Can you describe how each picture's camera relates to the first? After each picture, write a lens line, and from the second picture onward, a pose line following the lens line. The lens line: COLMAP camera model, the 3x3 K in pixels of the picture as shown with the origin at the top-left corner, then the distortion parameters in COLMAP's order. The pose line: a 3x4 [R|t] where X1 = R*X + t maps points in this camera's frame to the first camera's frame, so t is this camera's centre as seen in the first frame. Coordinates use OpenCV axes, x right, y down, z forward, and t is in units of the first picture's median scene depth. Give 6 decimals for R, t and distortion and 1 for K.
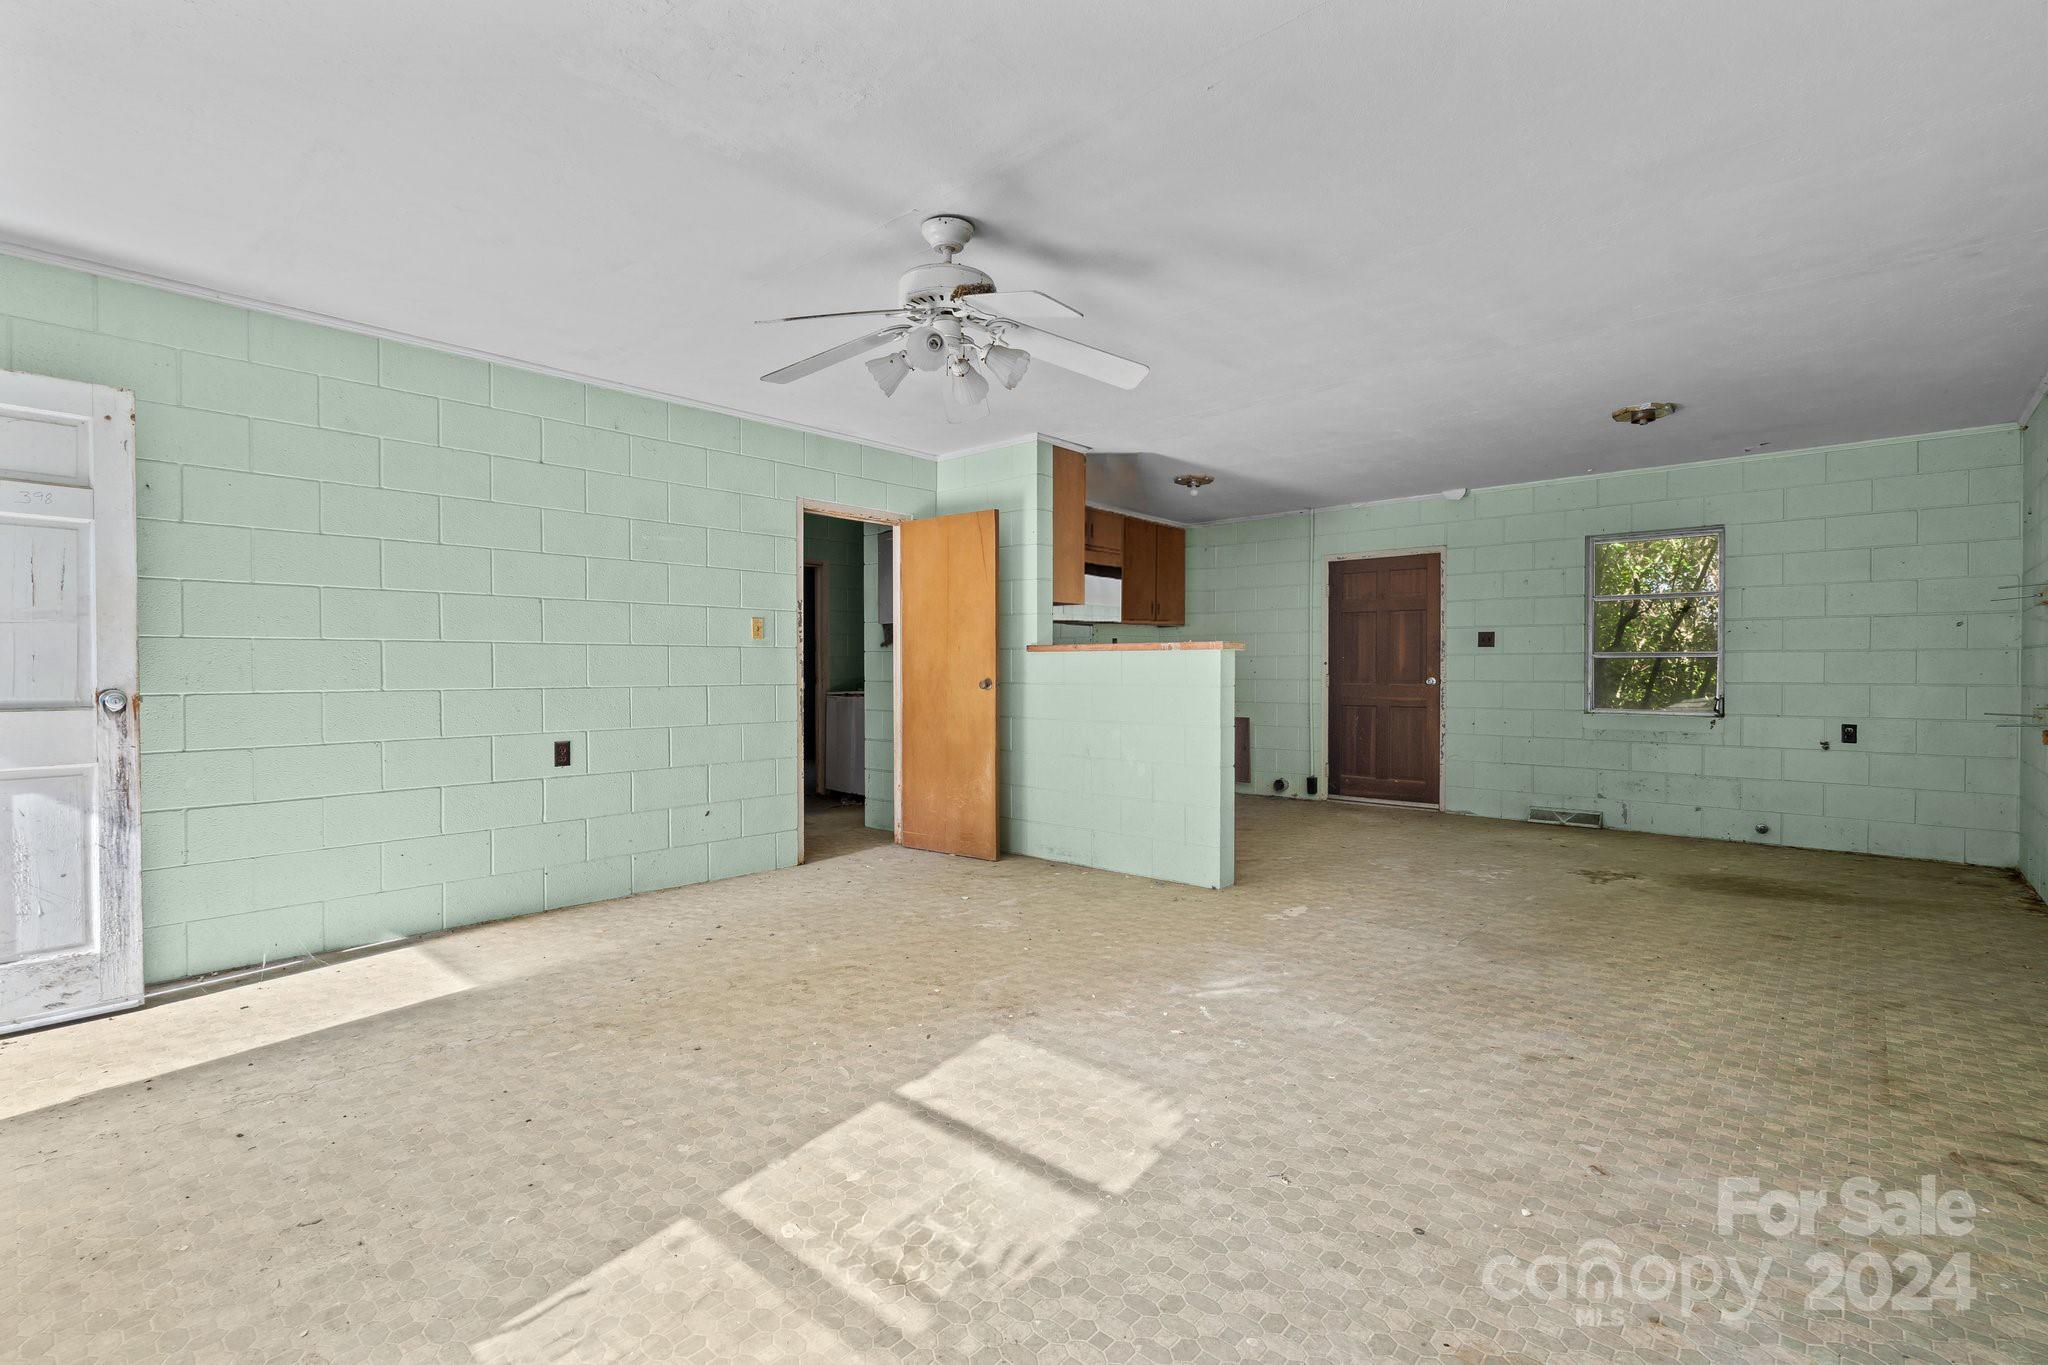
lens RADIAL K [[938.4, 0, 1025.9], [0, 938.4, 682.8], [0, 0, 1]] dist [-0.002198, 0.000374]
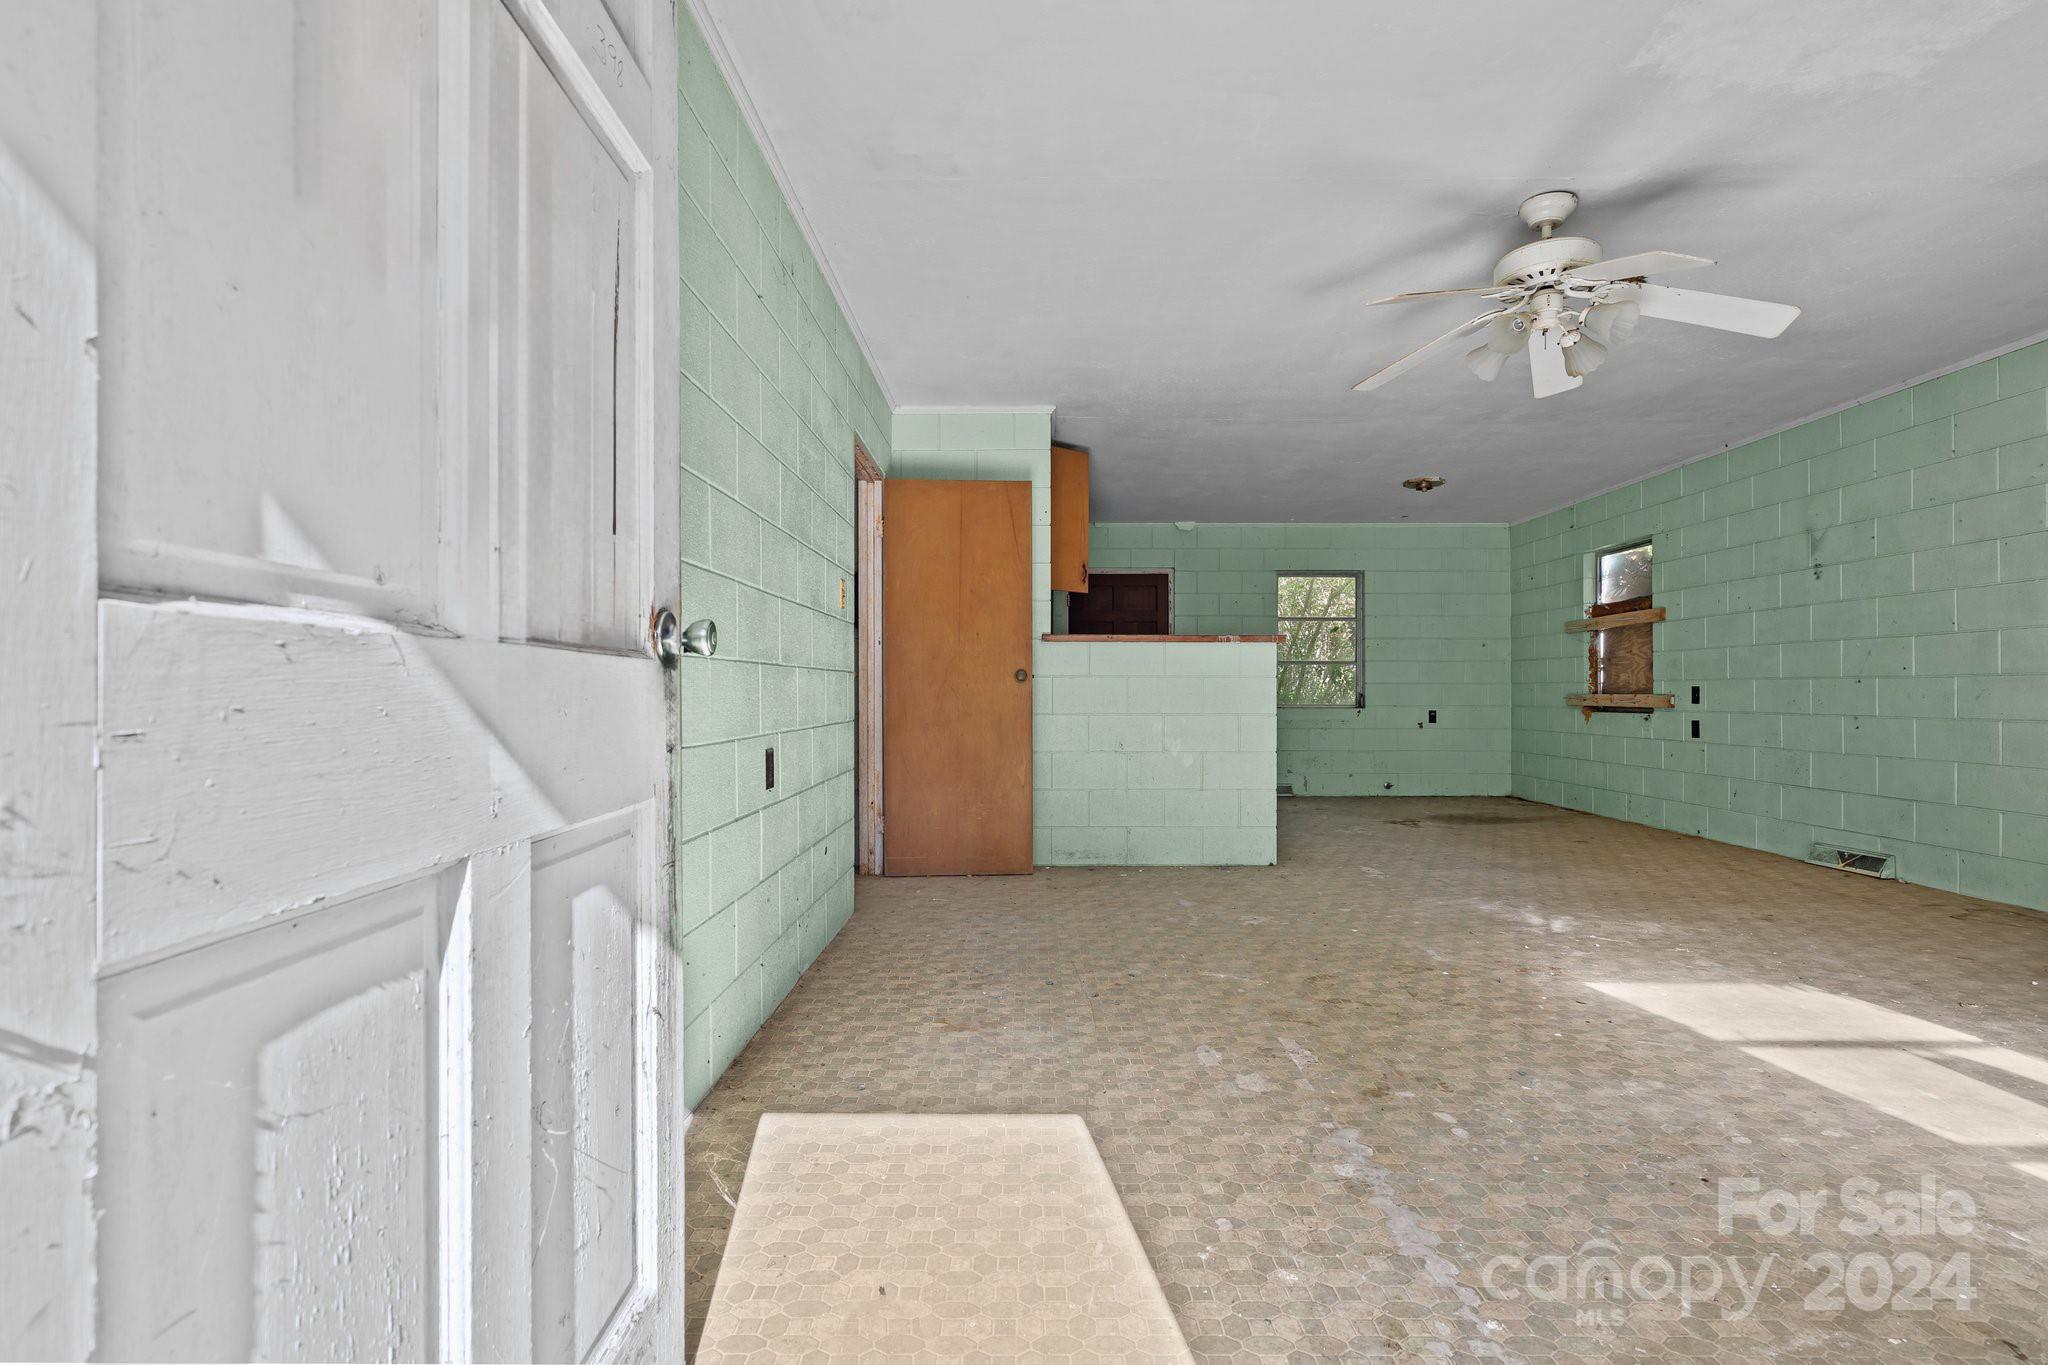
lens RADIAL K [[938.4, 0, 1022.6], [0, 938.4, 683.4], [0, 0, 1]] dist [-0.002198, 0.000374]
pose [[0.740956, 0.007564, 0.671511, -1.111899], [0.008367, 0.999755, -0.020494, 0.047521], [-0.671502, 0.020803, 0.740711, 0.595590]]
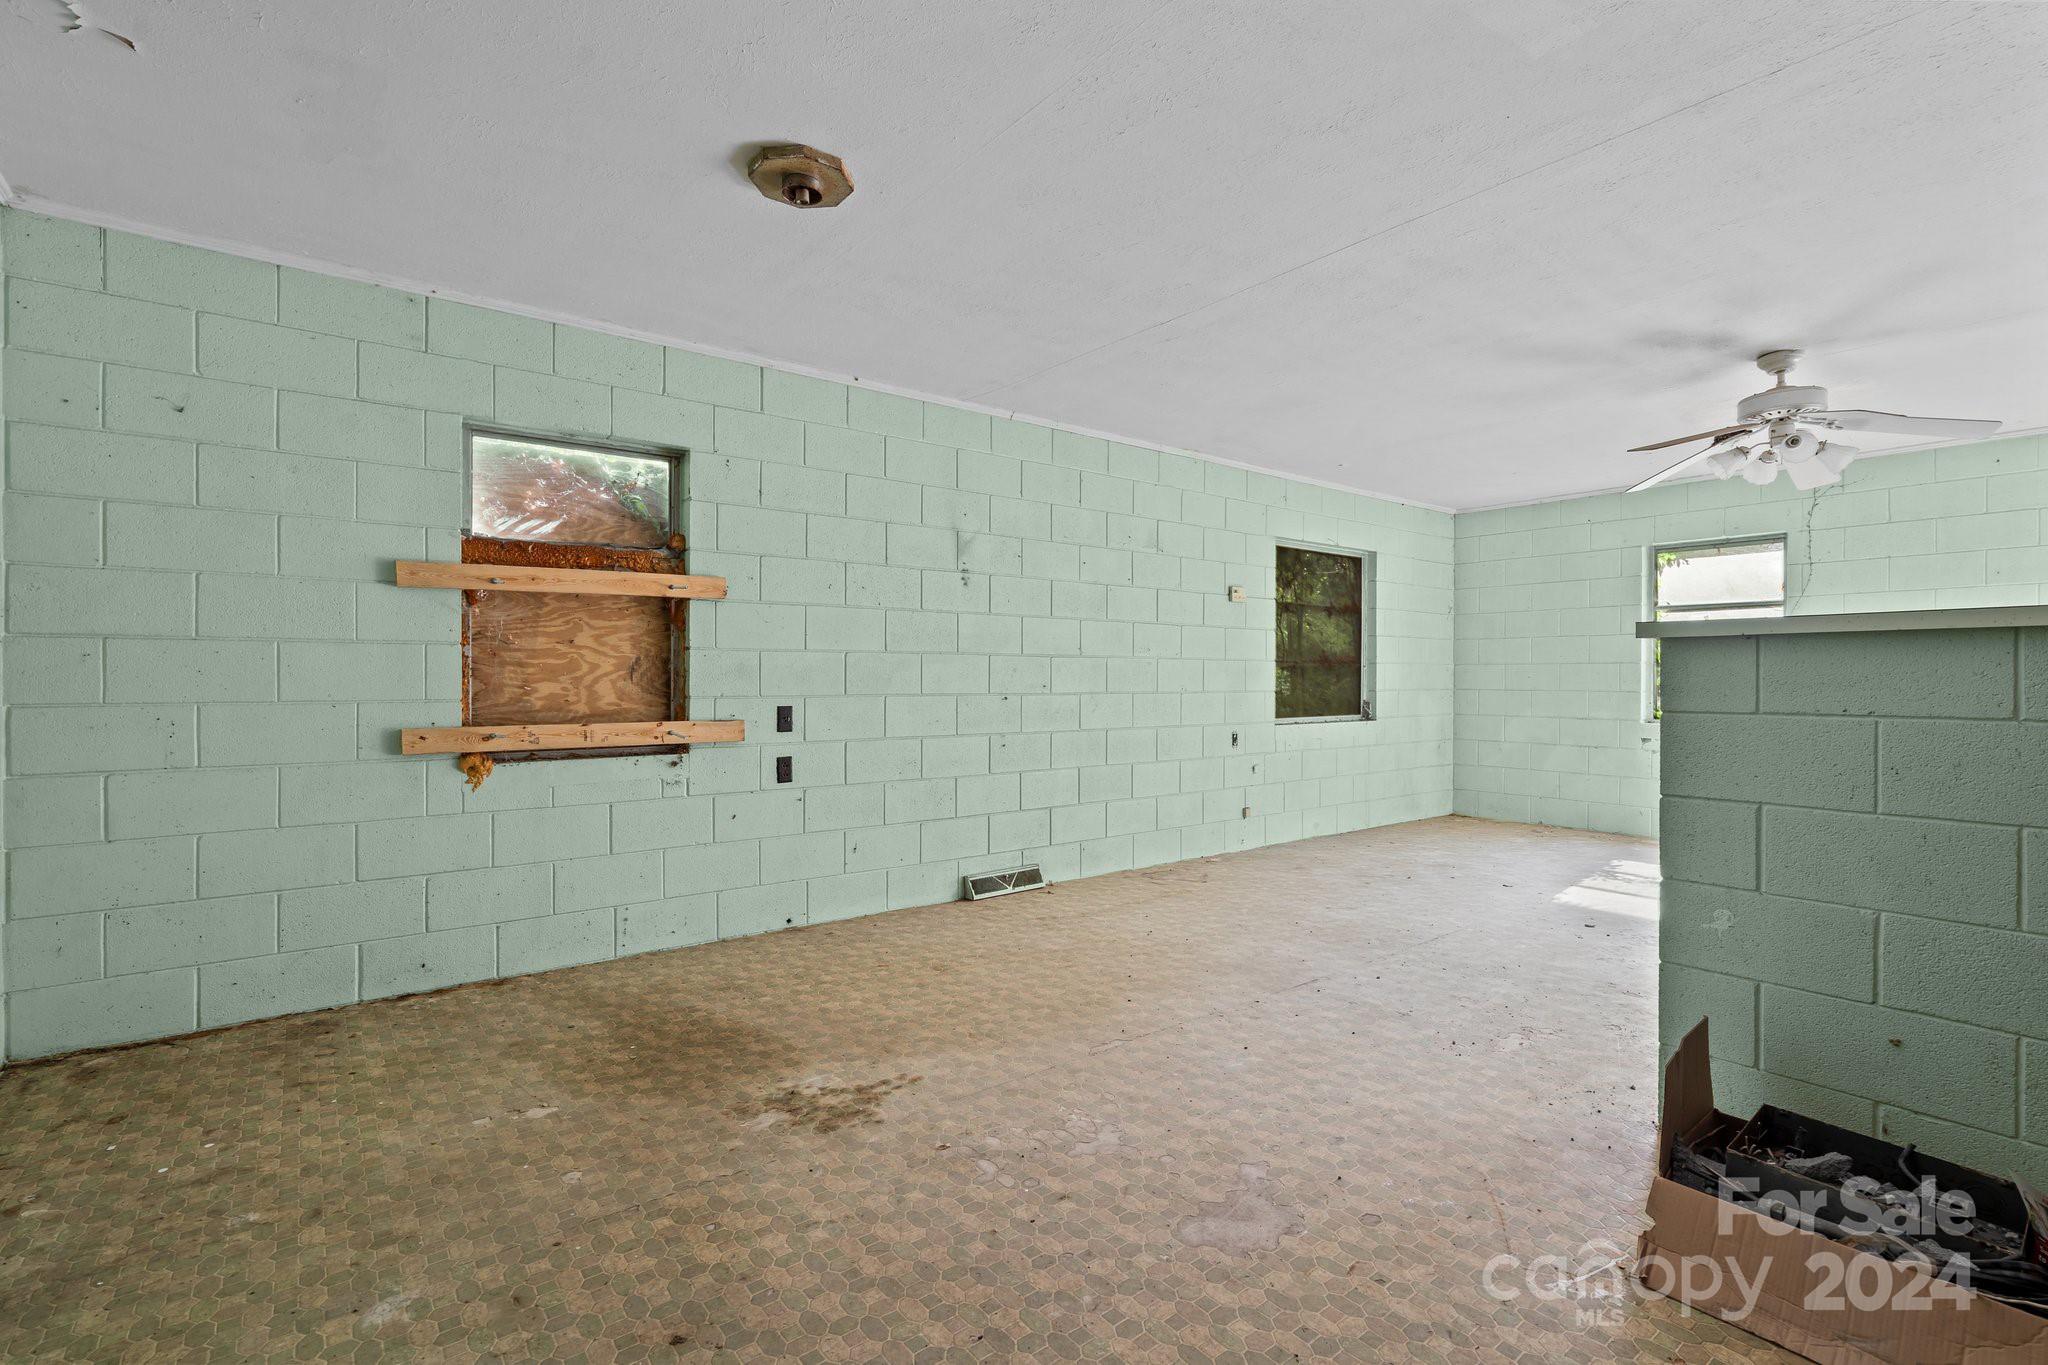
lens RADIAL K [[938.4, 0, 1032.1], [0, 938.4, 682.2], [0, 0, 1]] dist [-0.002198, 0.000374]
pose [[-0.986362, -0.001170, 0.164585, 0.715417], [0.001892, 0.999828, 0.018445, -0.032950], [-0.164578, 0.018505, -0.986190, 2.370279]]
